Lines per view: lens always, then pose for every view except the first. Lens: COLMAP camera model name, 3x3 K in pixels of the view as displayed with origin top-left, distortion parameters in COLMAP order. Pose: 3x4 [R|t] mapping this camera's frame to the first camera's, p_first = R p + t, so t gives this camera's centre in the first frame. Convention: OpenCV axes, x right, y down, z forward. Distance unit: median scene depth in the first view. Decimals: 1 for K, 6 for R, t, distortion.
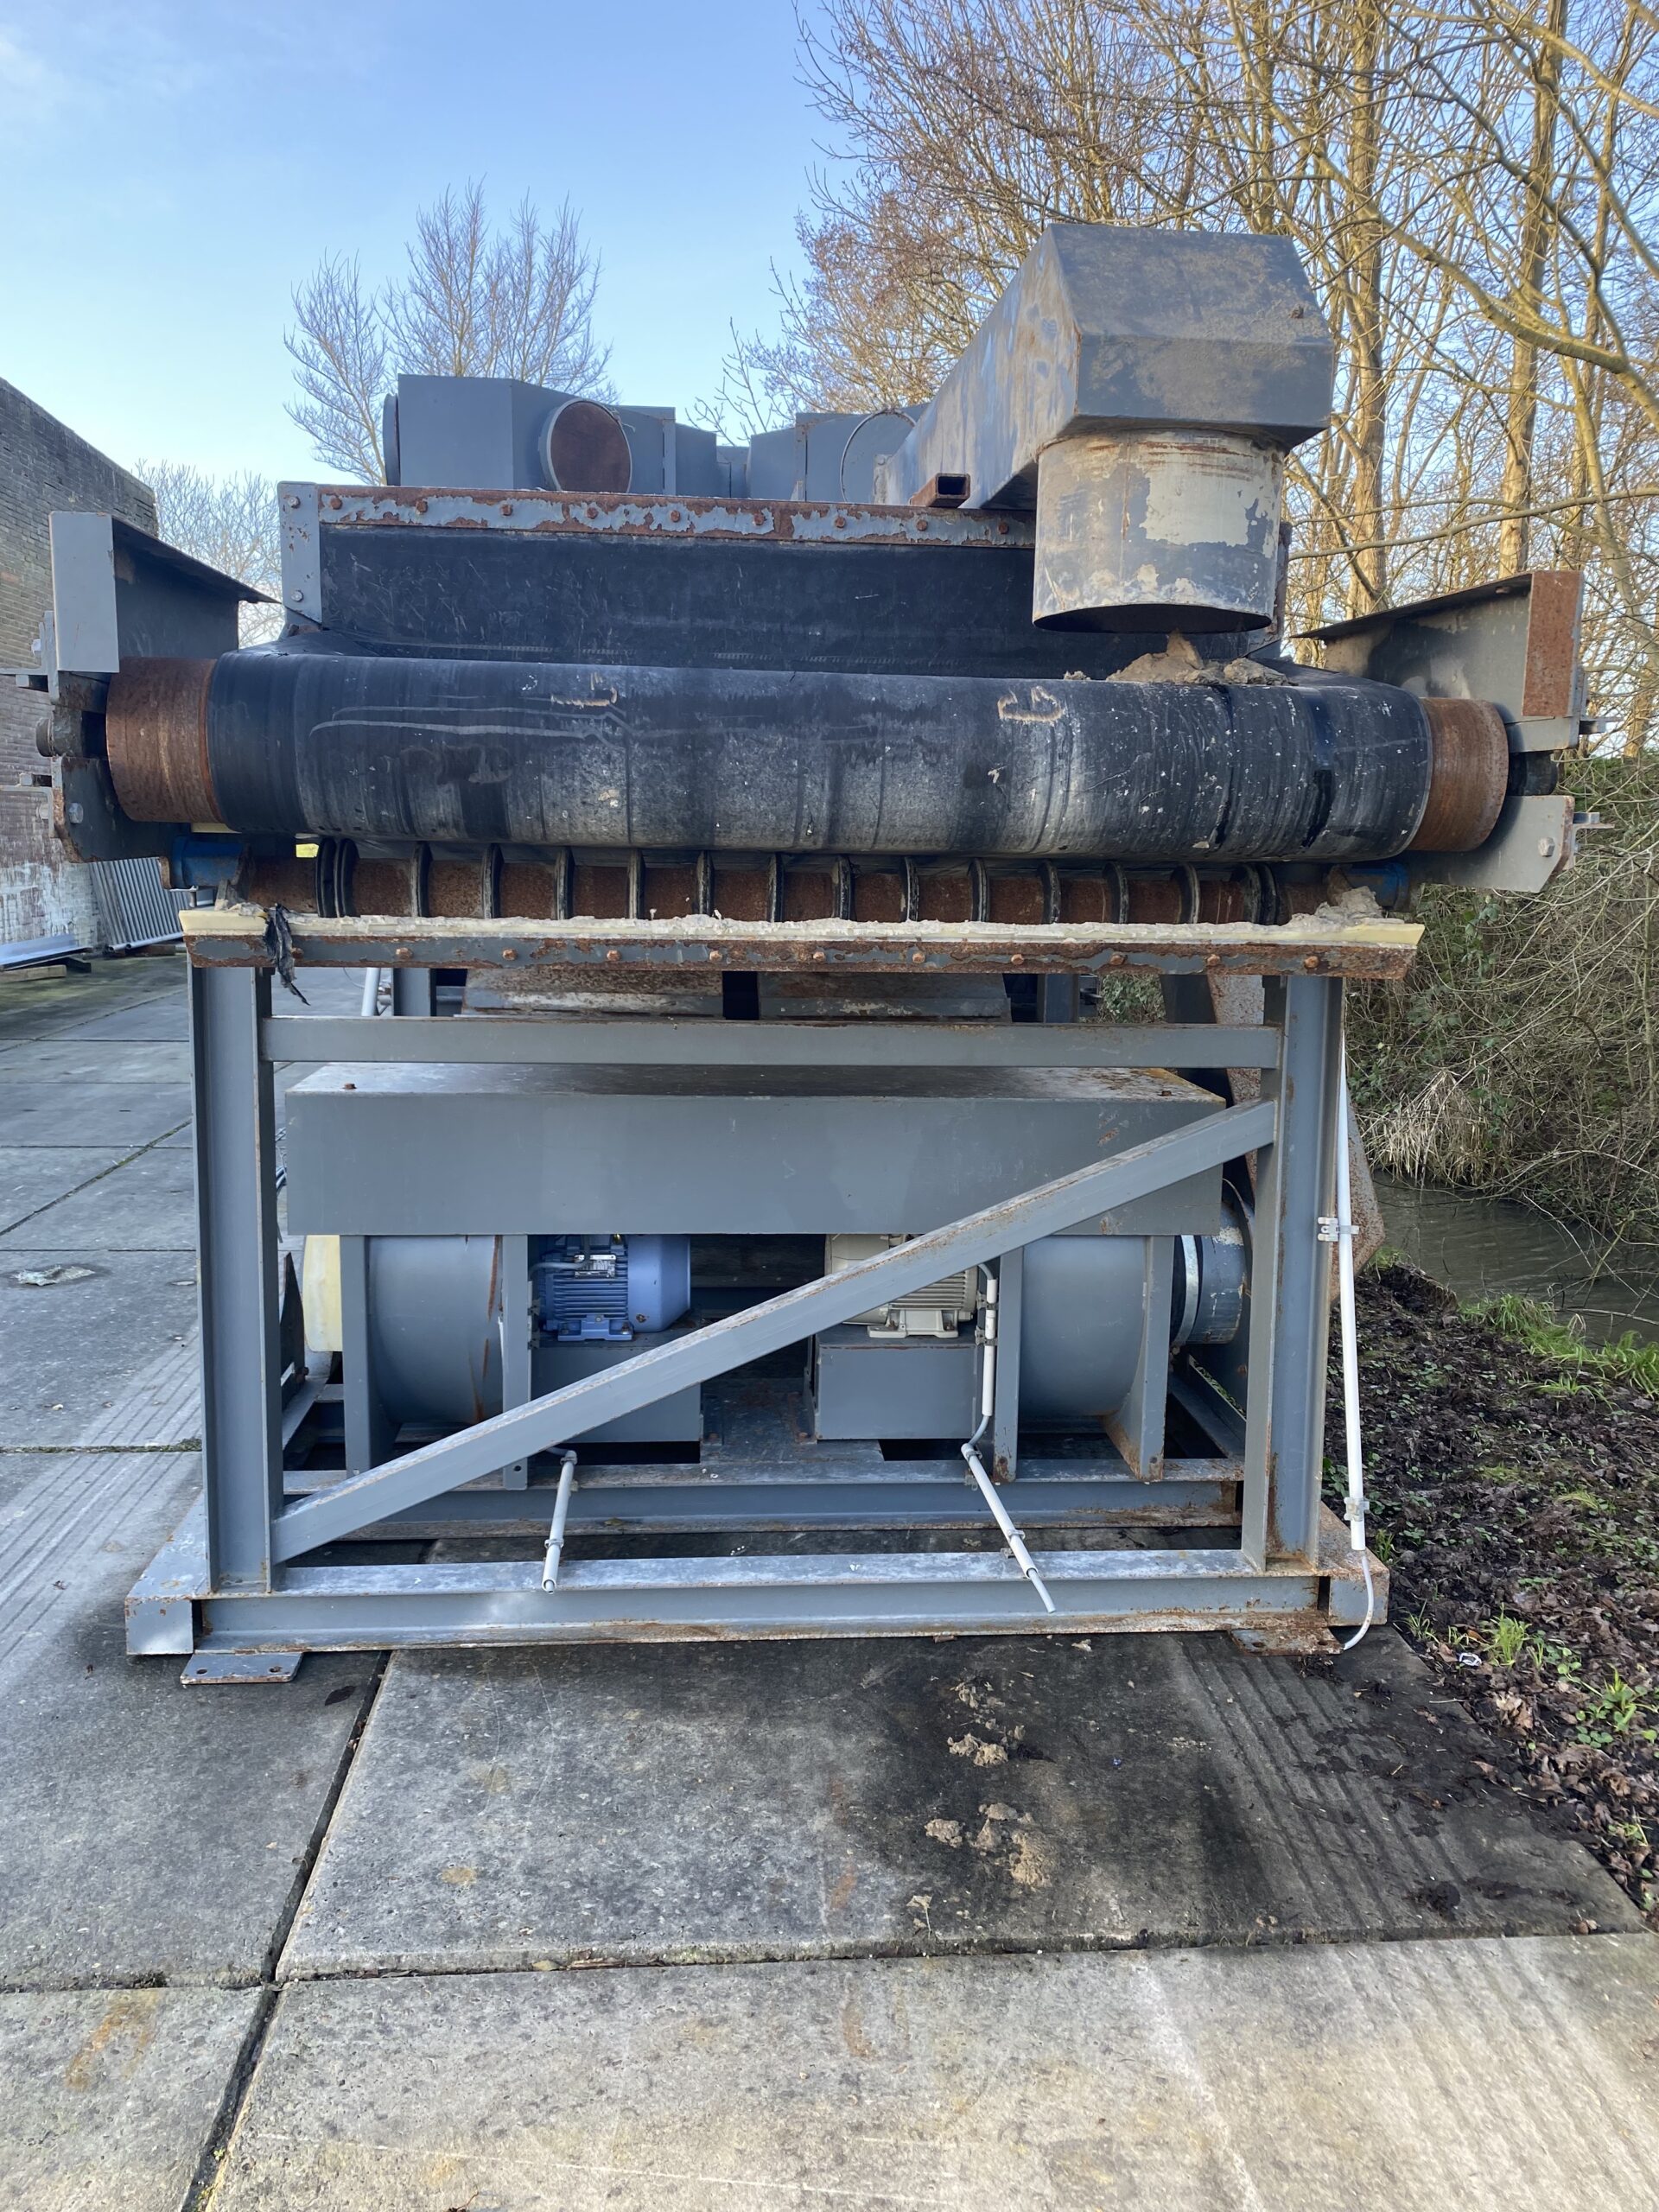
lens RADIAL K [[1644.5, 0, 829.5], [0, 1644.5, 1106.0], [0, 0, 1]] dist [0.119672, -0.196995]
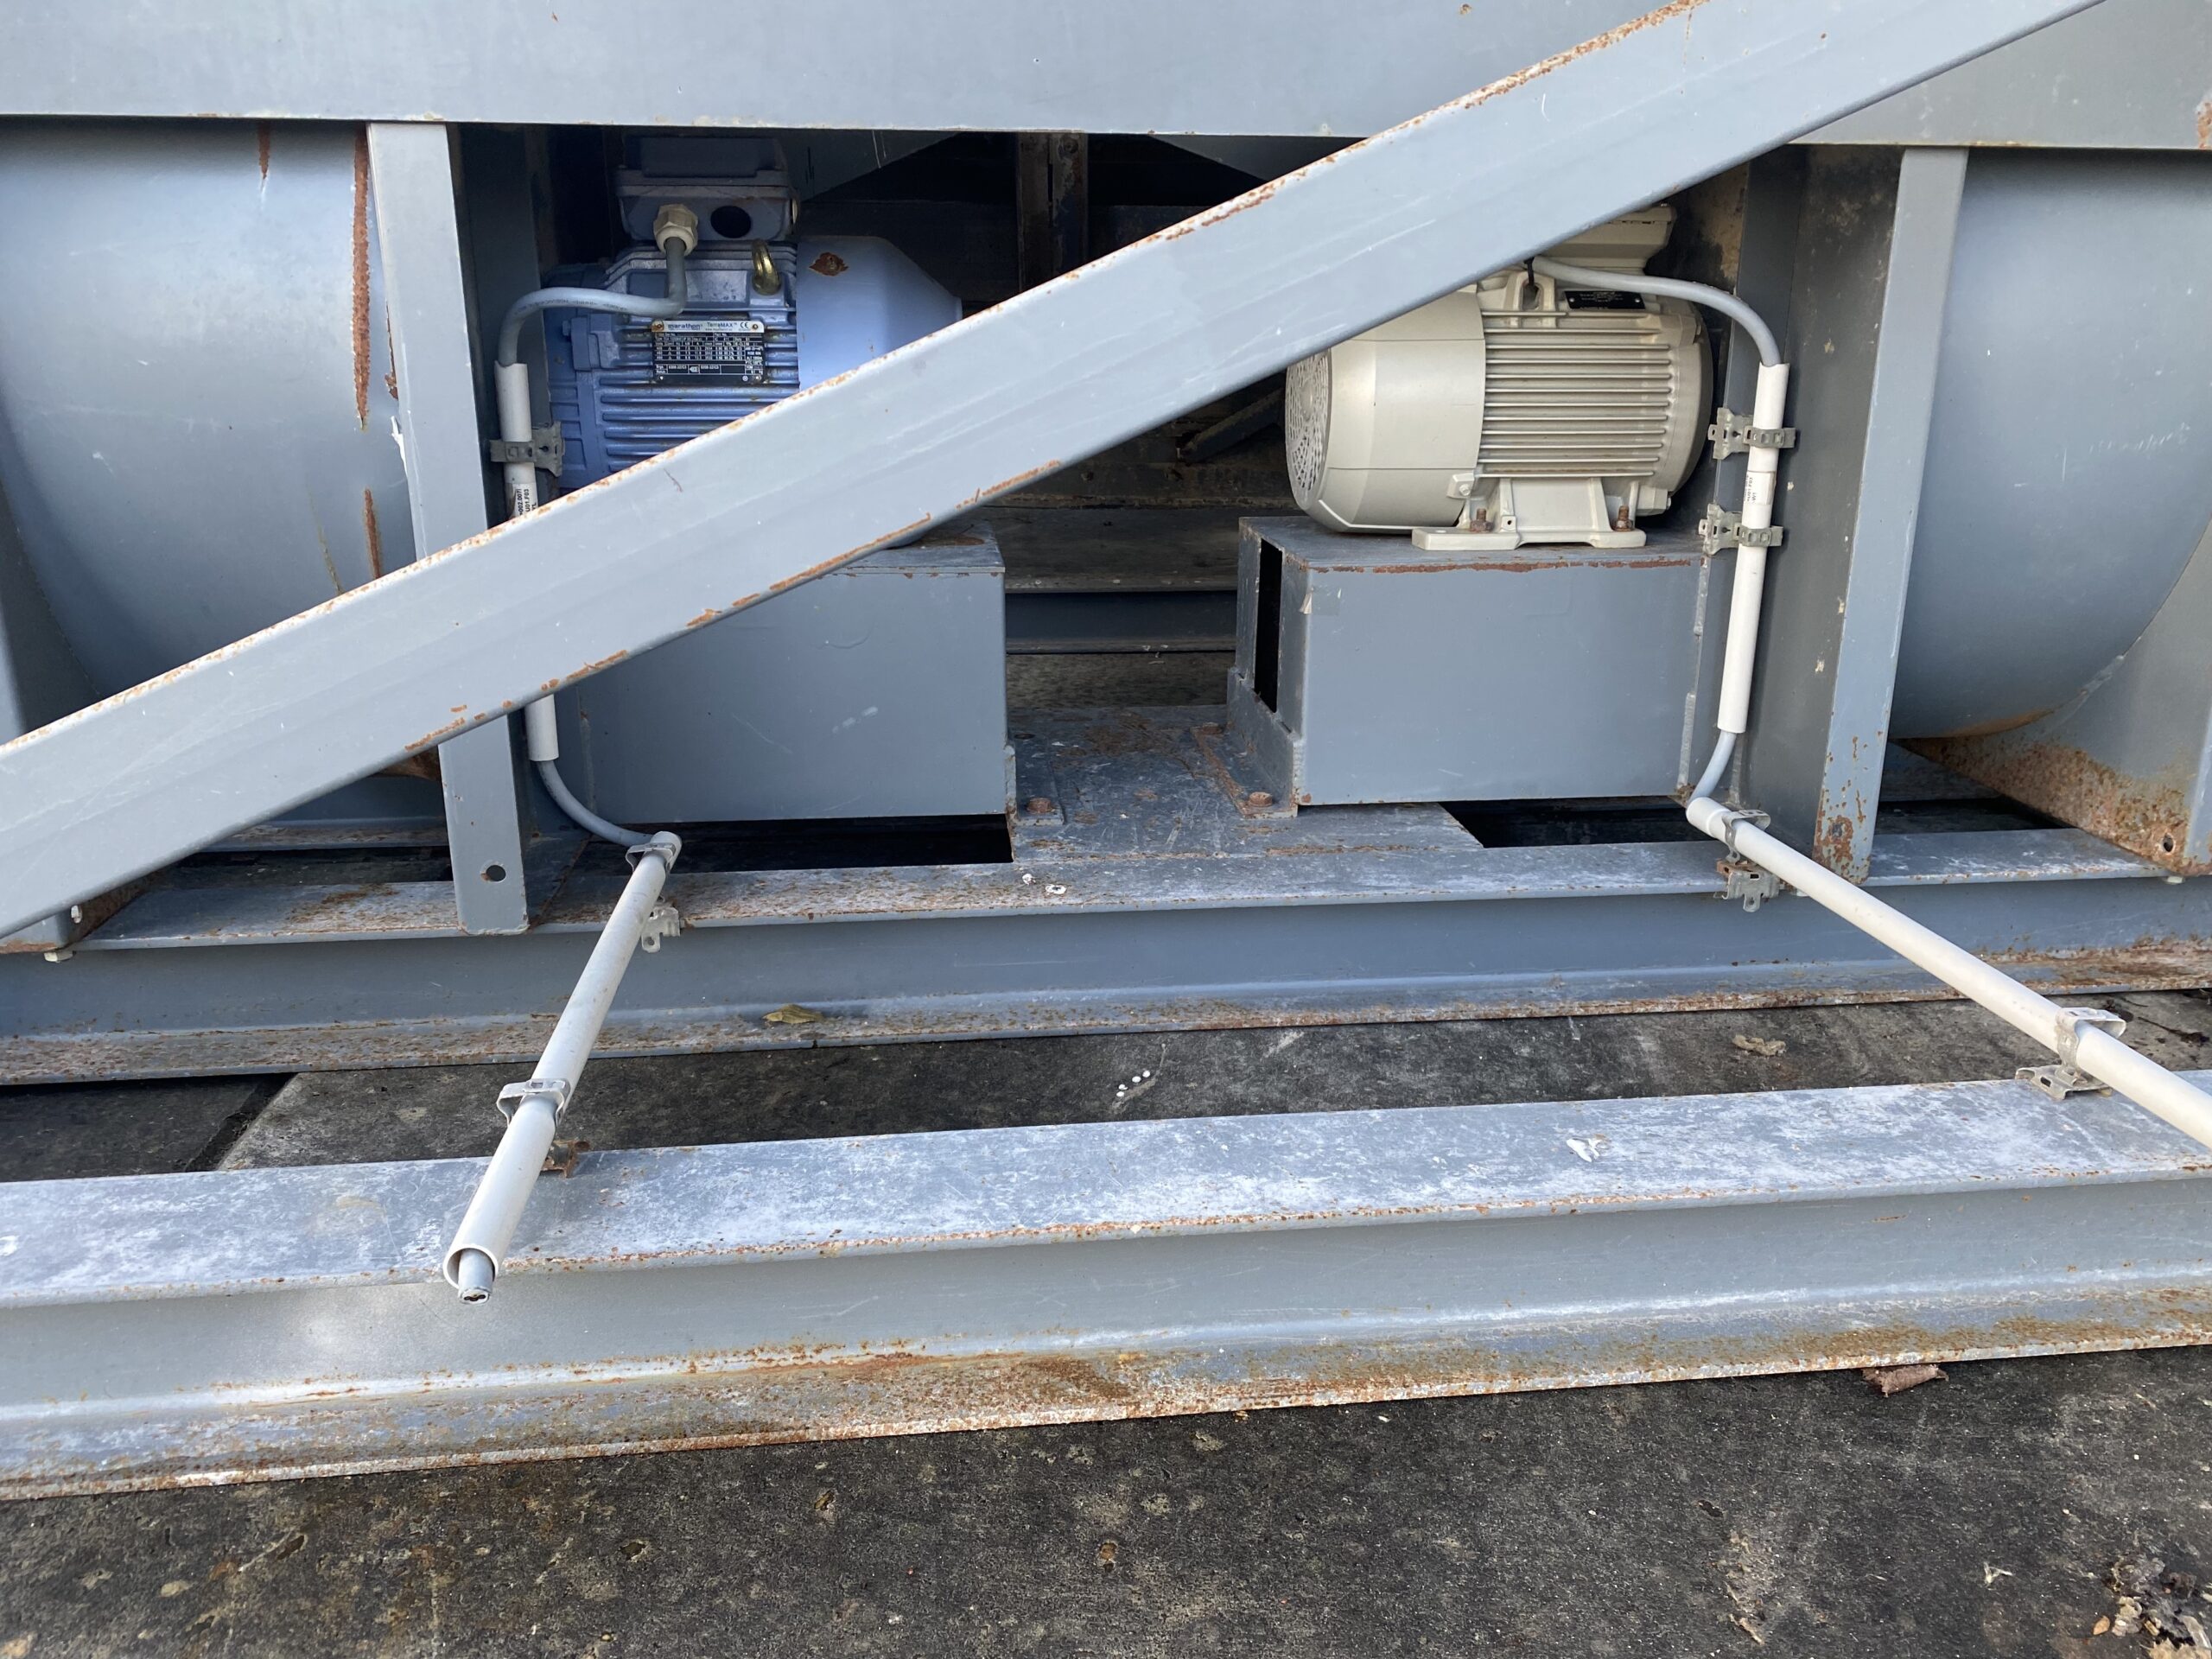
lens RADIAL K [[1644.5, 0, 1106.0], [0, 1644.5, 829.5], [0, 0, 1]] dist [0.119672, -0.196995]
pose [[0.999591, -0.026021, 0.011856, -0.063669], [0.024123, 0.990004, 0.138960, 0.162123], [-0.015353, -0.138618, 0.990227, 0.647122]]
